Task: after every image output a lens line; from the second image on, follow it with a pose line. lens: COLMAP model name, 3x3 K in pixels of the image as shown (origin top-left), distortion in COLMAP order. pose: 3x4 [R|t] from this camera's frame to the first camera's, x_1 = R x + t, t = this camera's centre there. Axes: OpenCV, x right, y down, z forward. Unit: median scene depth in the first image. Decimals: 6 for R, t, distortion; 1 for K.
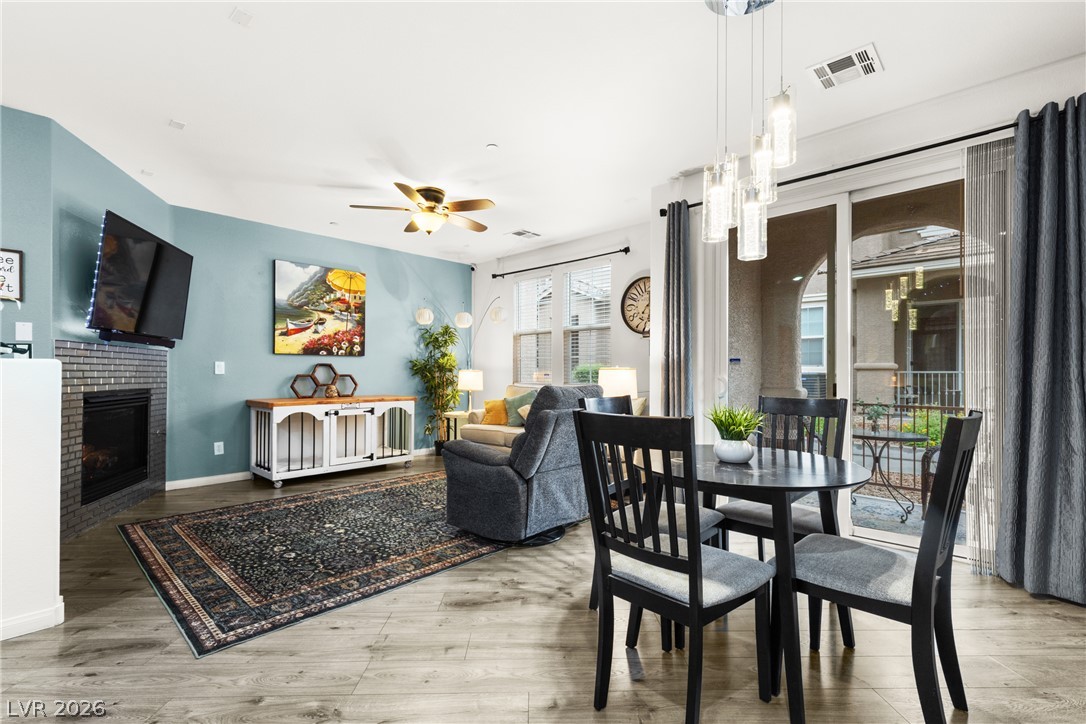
lens RADIAL K [[489.8, 0, 548.2], [0, 489.8, 368.8], [0, 0, 1]] dist [0.006554, -0.000526]
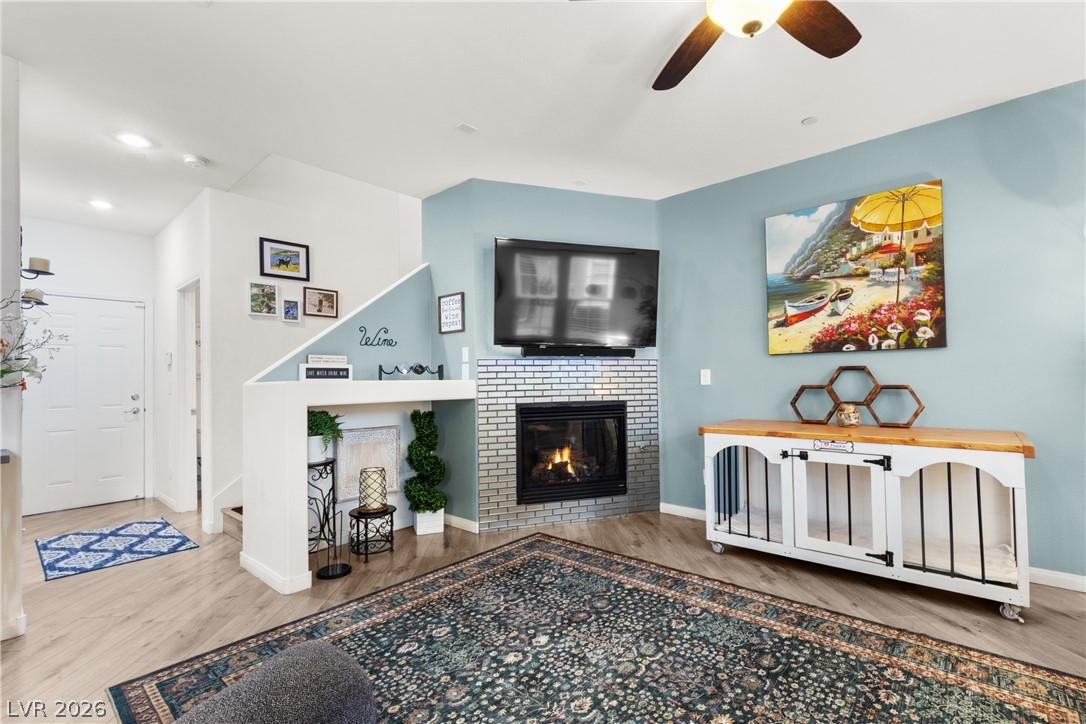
lens RADIAL K [[489.8, 0, 548.2], [0, 489.8, 368.8], [0, 0, 1]] dist [0.006554, -0.000526]
pose [[0.035237, -0.024188, -0.999086, 0.114433], [0.023439, 0.999452, -0.023370, -0.002383], [0.999104, -0.022594, 0.035784, 0.660097]]
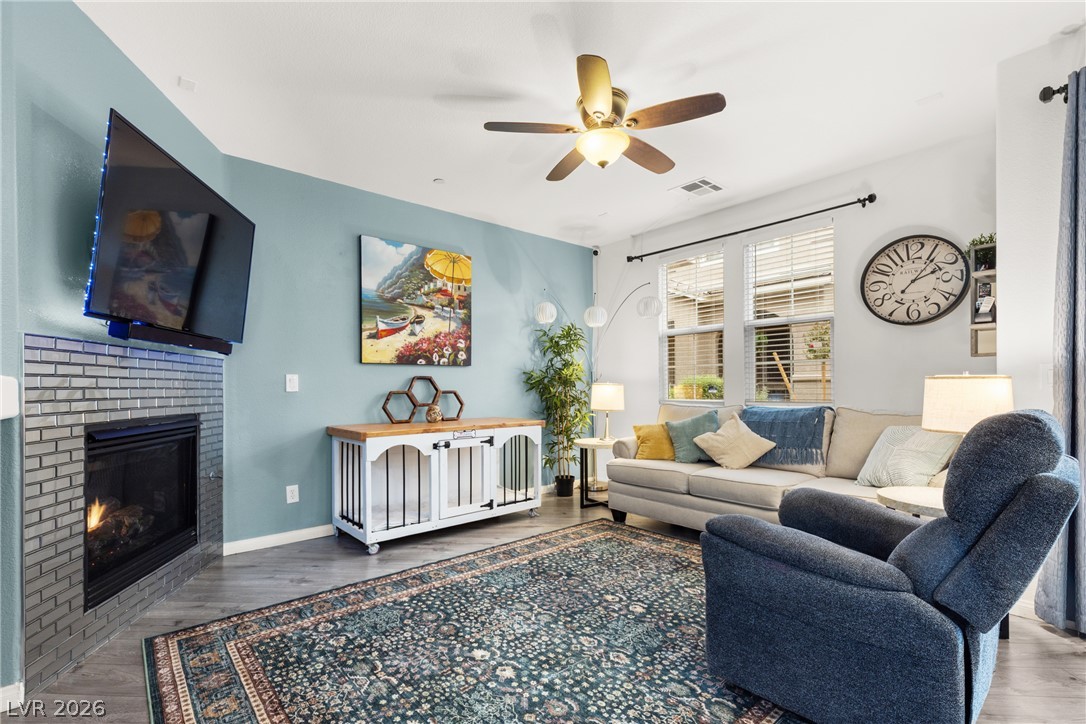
lens RADIAL K [[494.1, 0, 551.4], [0, 494.1, 386.1], [0, 0, 1]] dist [0.006067, -0.000275]
pose [[0.995526, -0.008780, -0.094081, -0.203437], [0.009391, 0.999938, 0.006049, 0.001807], [0.094022, -0.006905, 0.995546, 0.286992]]
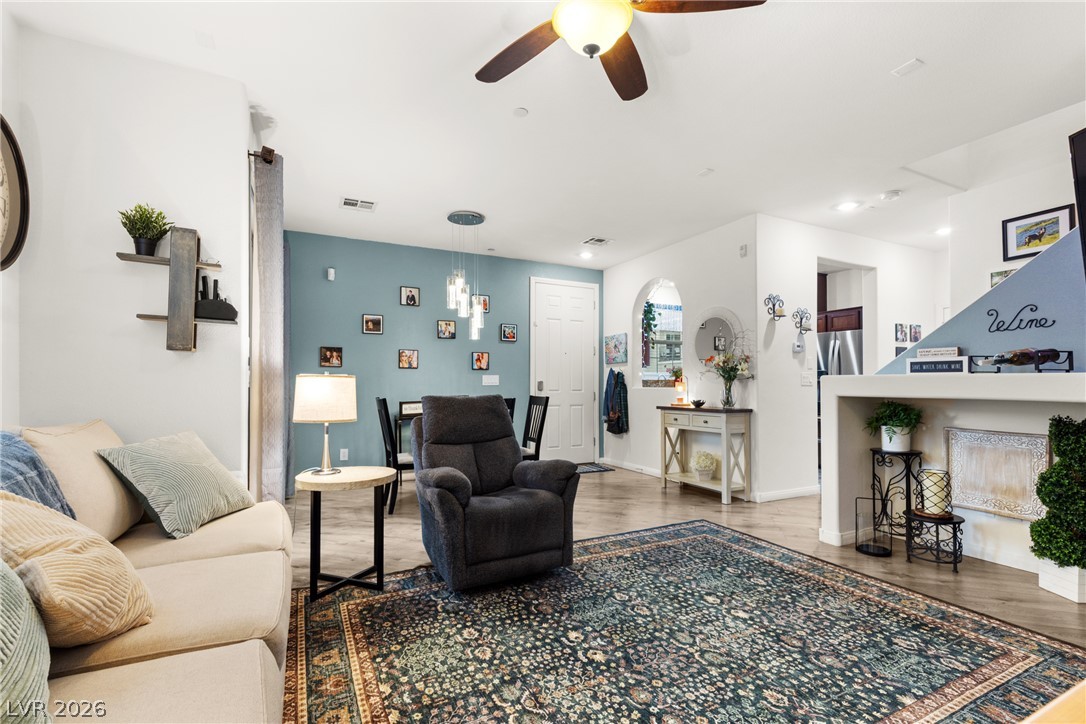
lens RADIAL K [[490.7, 0, 545.4], [0, 490.7, 374.7], [0, 0, 1]] dist [0.001442, -0.000552]
pose [[-0.939527, 0.004523, 0.342446, -0.284133], [-0.004811, 0.999640, -0.026404, 0.010476], [-0.342442, -0.026455, -0.939166, 1.142191]]
